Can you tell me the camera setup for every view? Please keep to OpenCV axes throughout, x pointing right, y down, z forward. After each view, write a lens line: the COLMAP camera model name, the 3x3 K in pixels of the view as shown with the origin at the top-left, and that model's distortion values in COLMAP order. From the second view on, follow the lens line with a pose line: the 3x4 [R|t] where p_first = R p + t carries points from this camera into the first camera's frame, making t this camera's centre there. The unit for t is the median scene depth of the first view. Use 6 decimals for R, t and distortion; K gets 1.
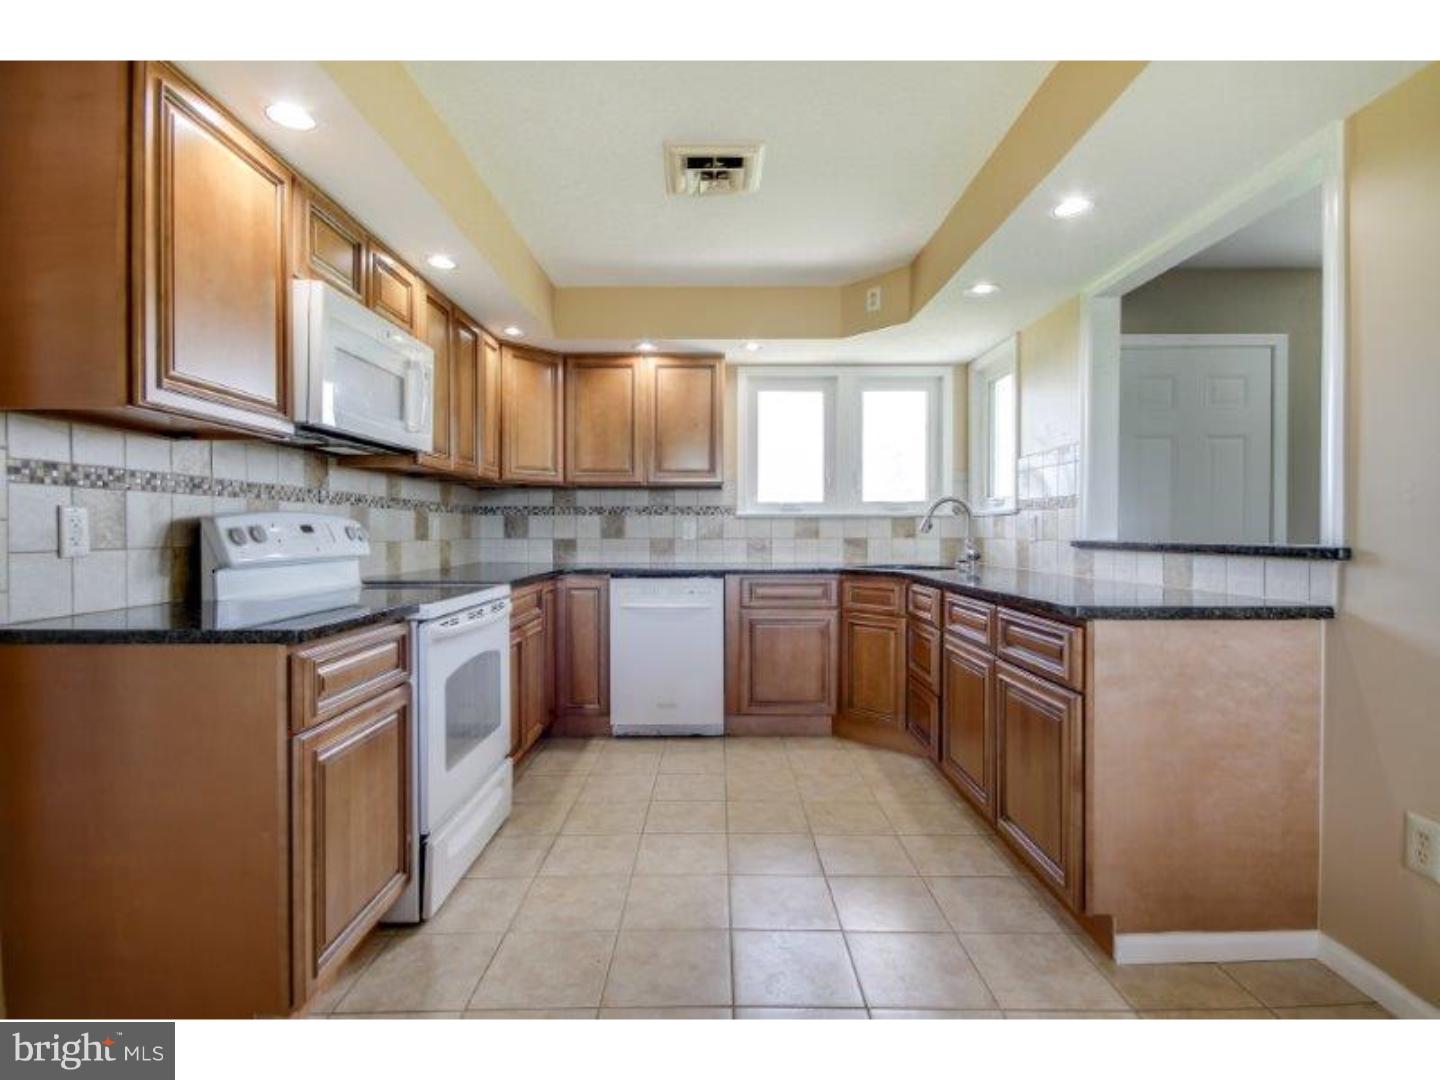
lens RADIAL K [[712.3, 0, 716.7], [0, 712.3, 530.9], [0, 0, 1]] dist [0.000108, -0.000067]
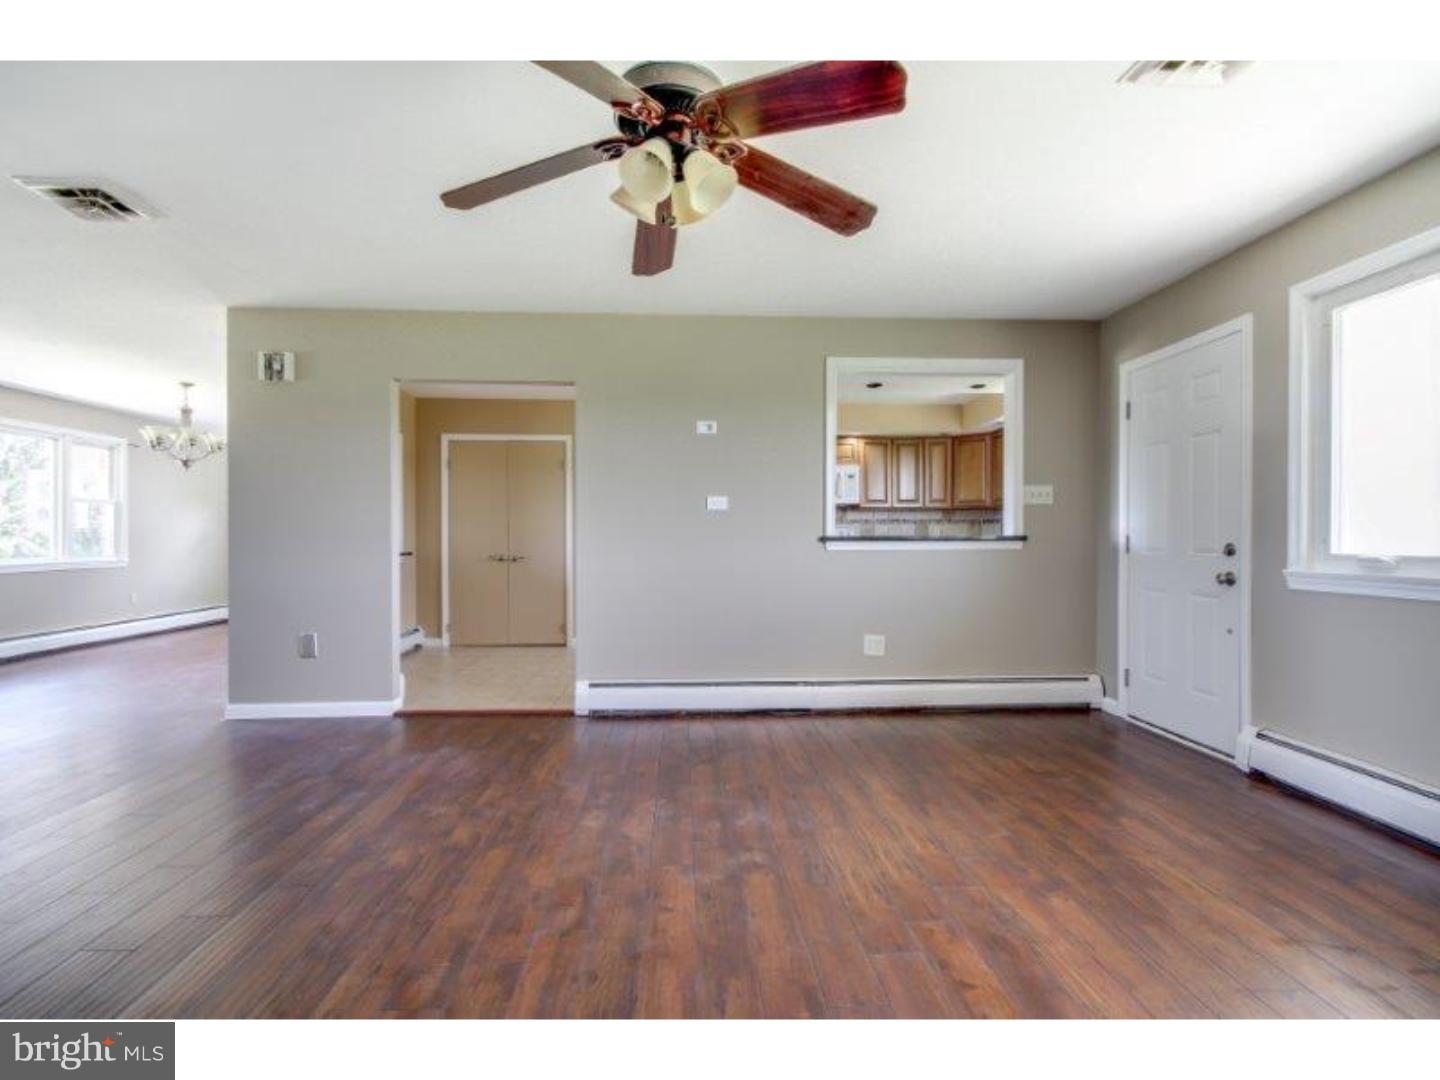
lens RADIAL K [[671.8, 0, 720.0], [0, 671.8, 540.0], [0, 0, 1]] dist [-0.014175, -0.001031]
pose [[0.056979, 0.001200, -0.998375, 1.513020], [0.000501, 0.999999, 0.001230, 0.016862], [0.998375, -0.000570, 0.056978, 0.246524]]
